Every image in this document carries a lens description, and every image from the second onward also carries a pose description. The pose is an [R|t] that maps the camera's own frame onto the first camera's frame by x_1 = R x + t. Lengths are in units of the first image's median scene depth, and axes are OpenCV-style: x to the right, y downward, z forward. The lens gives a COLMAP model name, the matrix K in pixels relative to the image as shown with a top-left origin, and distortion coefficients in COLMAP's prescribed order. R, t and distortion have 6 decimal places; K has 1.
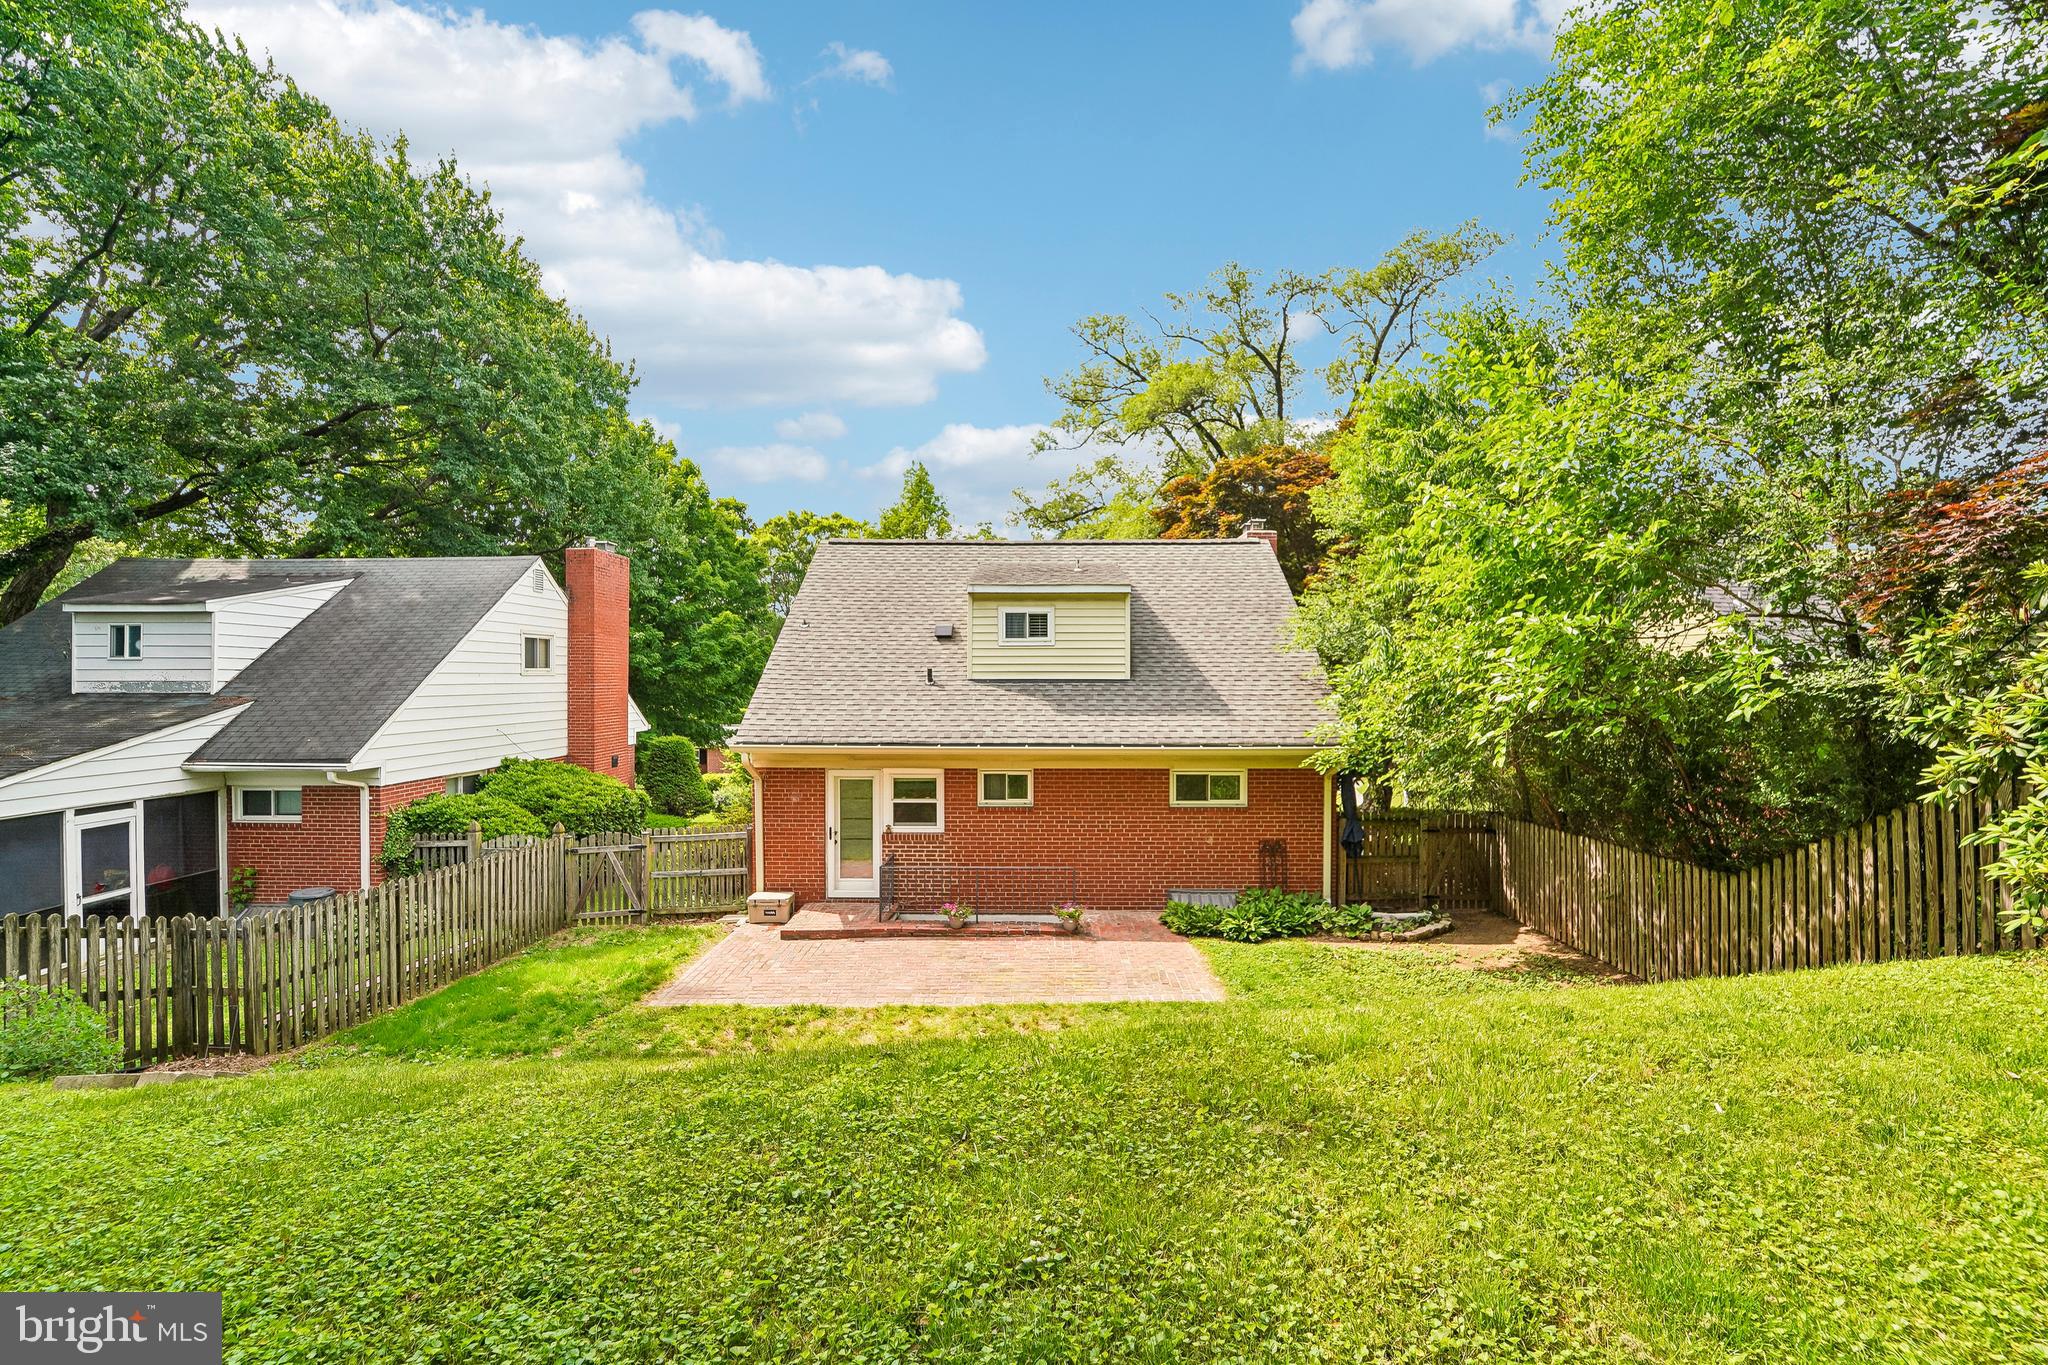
lens RADIAL K [[842.0, 0, 1034.2], [0, 842.0, 678.1], [0, 0, 1]] dist [-0.022233, -0.000010]
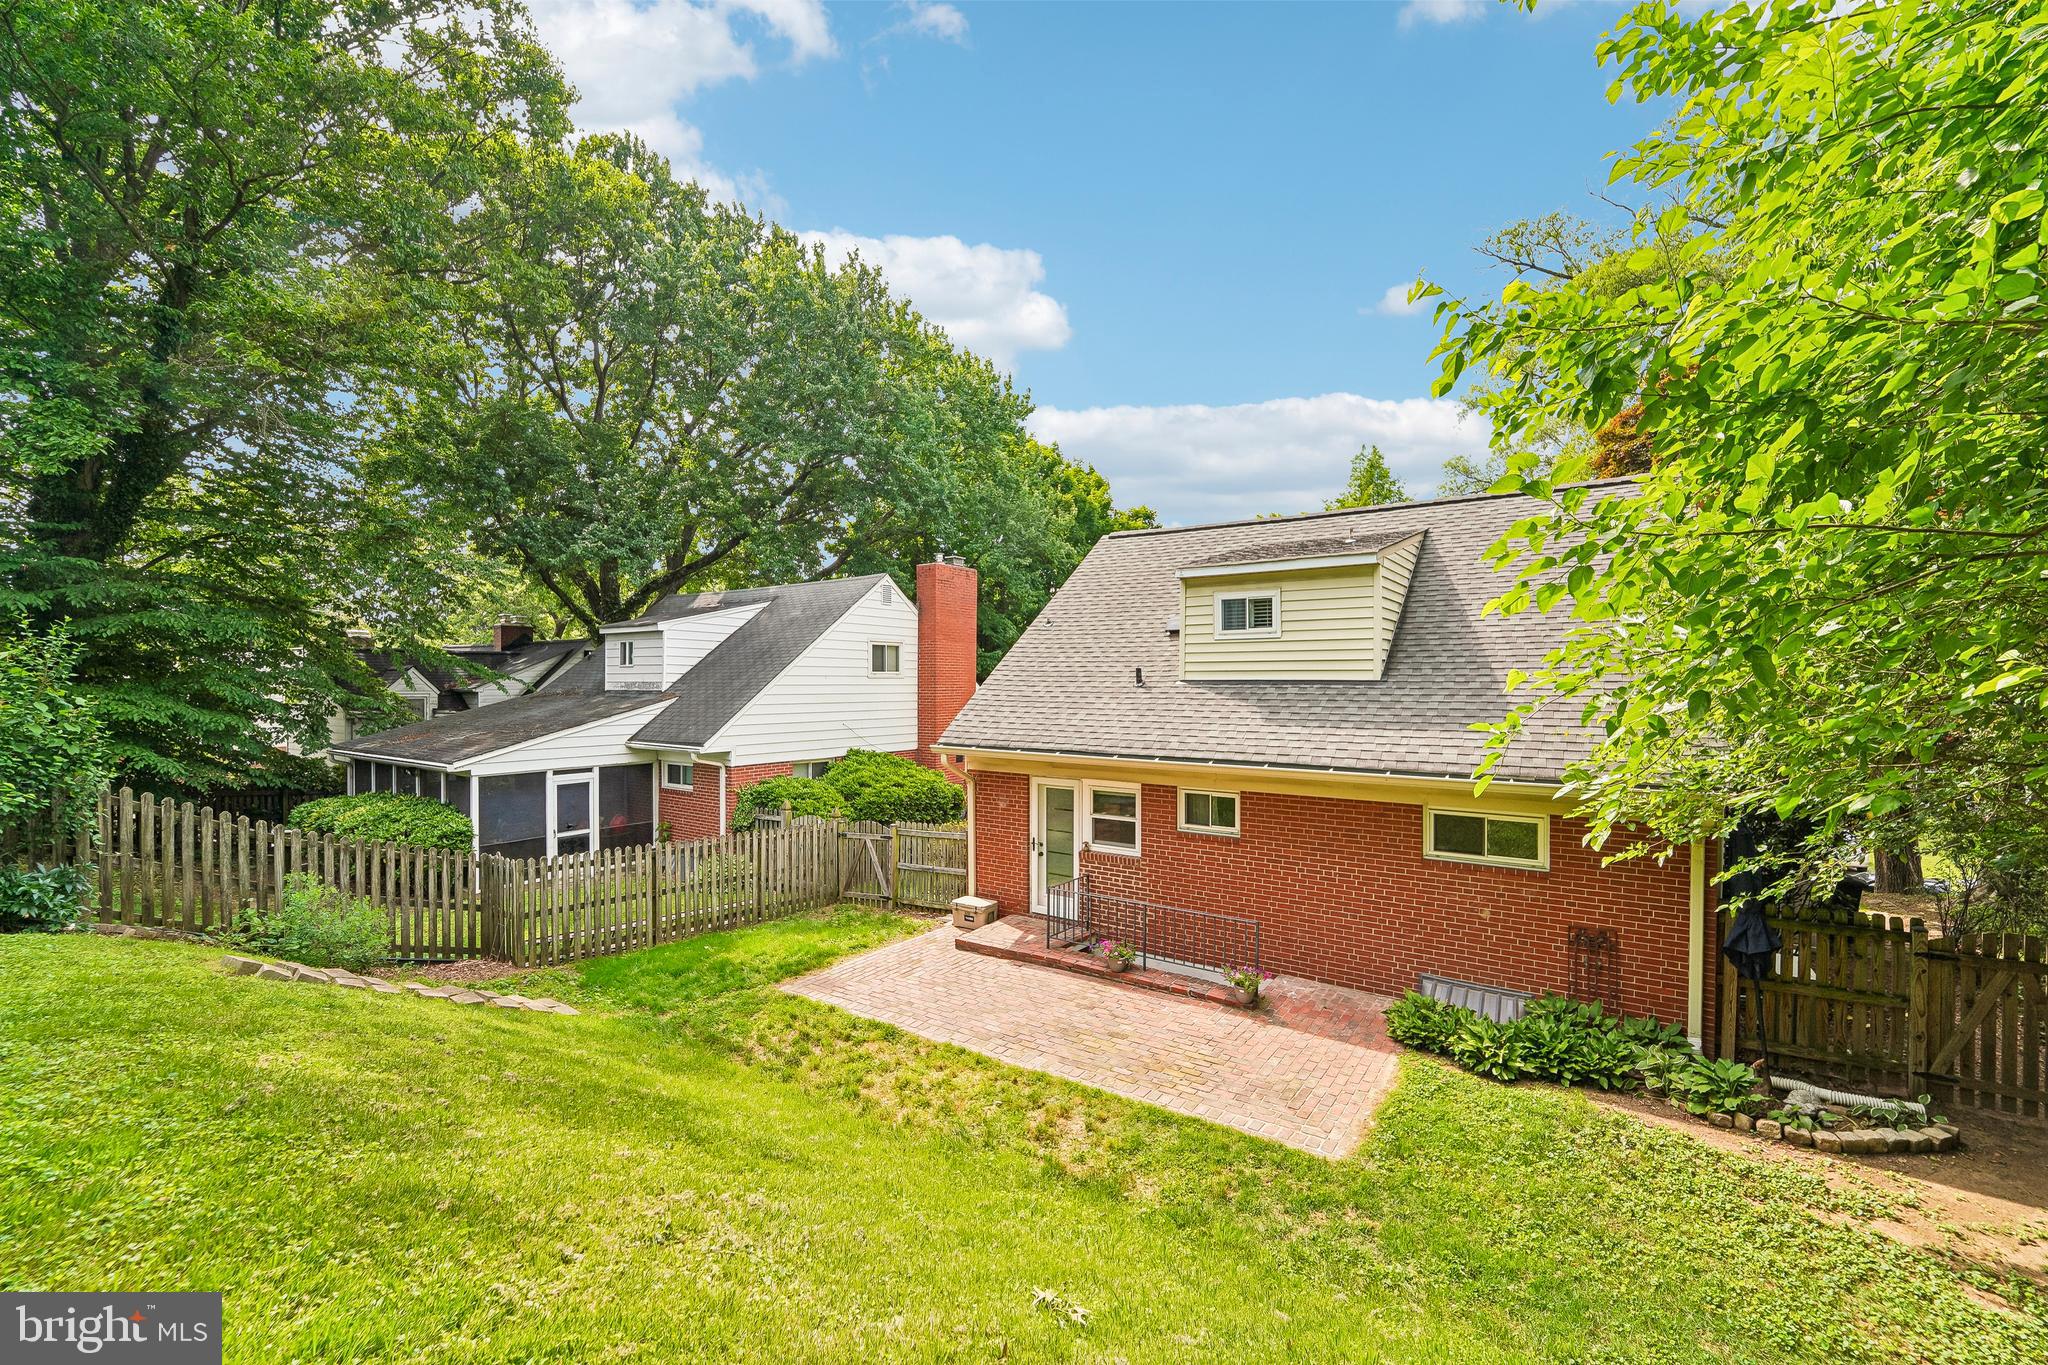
lens RADIAL K [[832.4, 0, 1034.8], [0, 832.4, 682.8], [0, 0, 1]] dist [-0.021815, -0.000496]
pose [[0.826810, 0.001413, -0.562480, 0.284265], [-0.002052, 0.999998, -0.000504, 0.004909], [0.562478, 0.001571, 0.826811, 0.233099]]
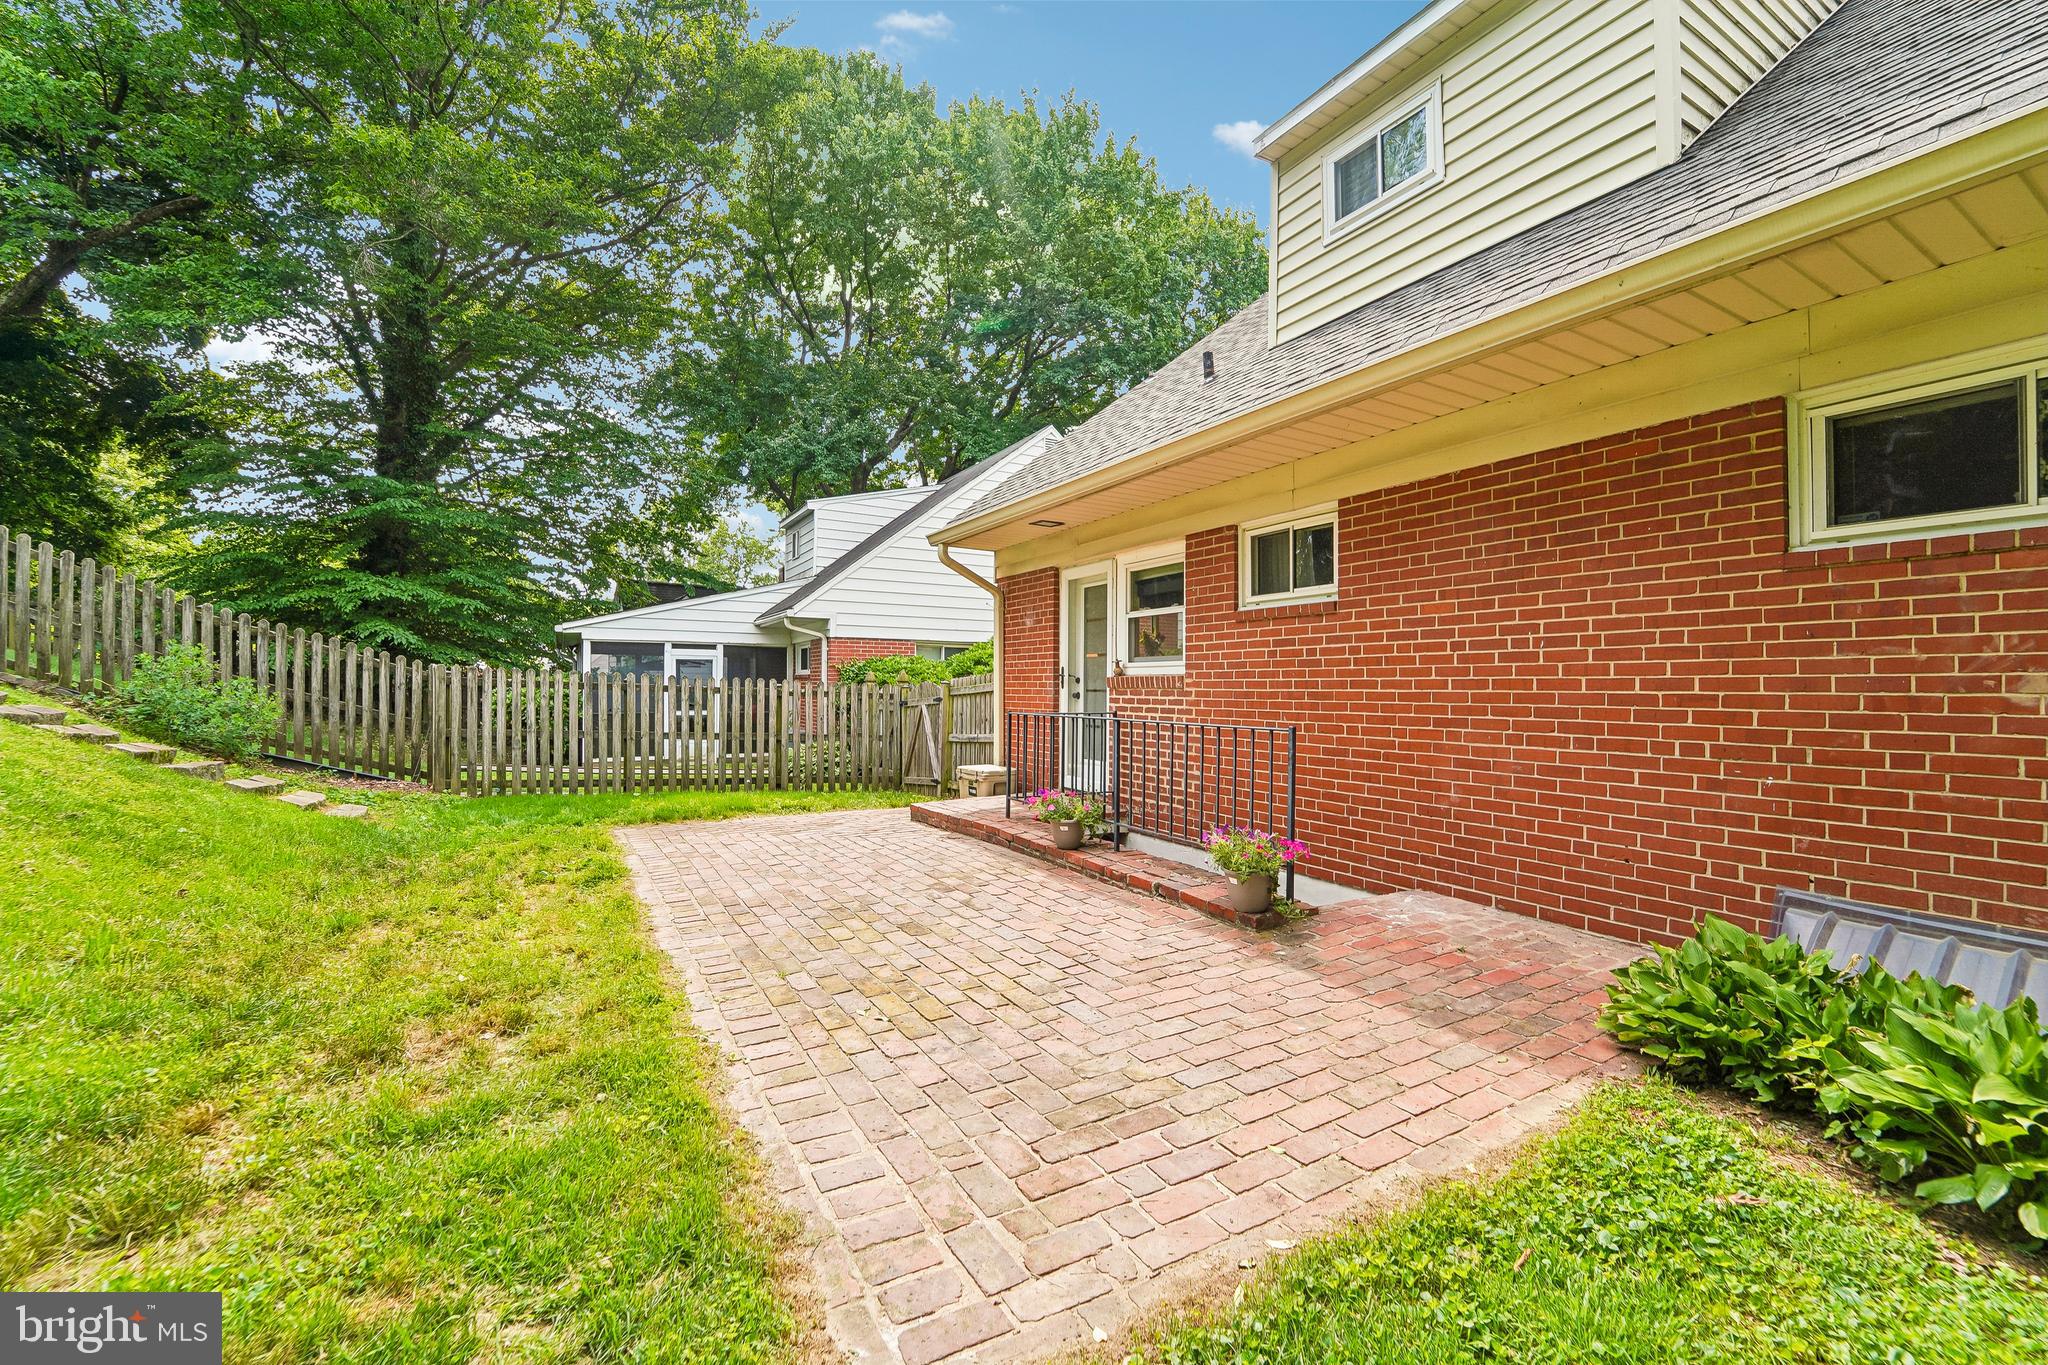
lens RADIAL K [[832.4, 0, 1034.8], [0, 832.4, 682.8], [0, 0, 1]] dist [-0.021815, -0.000496]
pose [[0.508694, -0.001369, -0.860946, 0.254453], [-0.005247, 0.999975, -0.004691, 0.193116], [0.860931, 0.006904, 0.508674, 0.691545]]
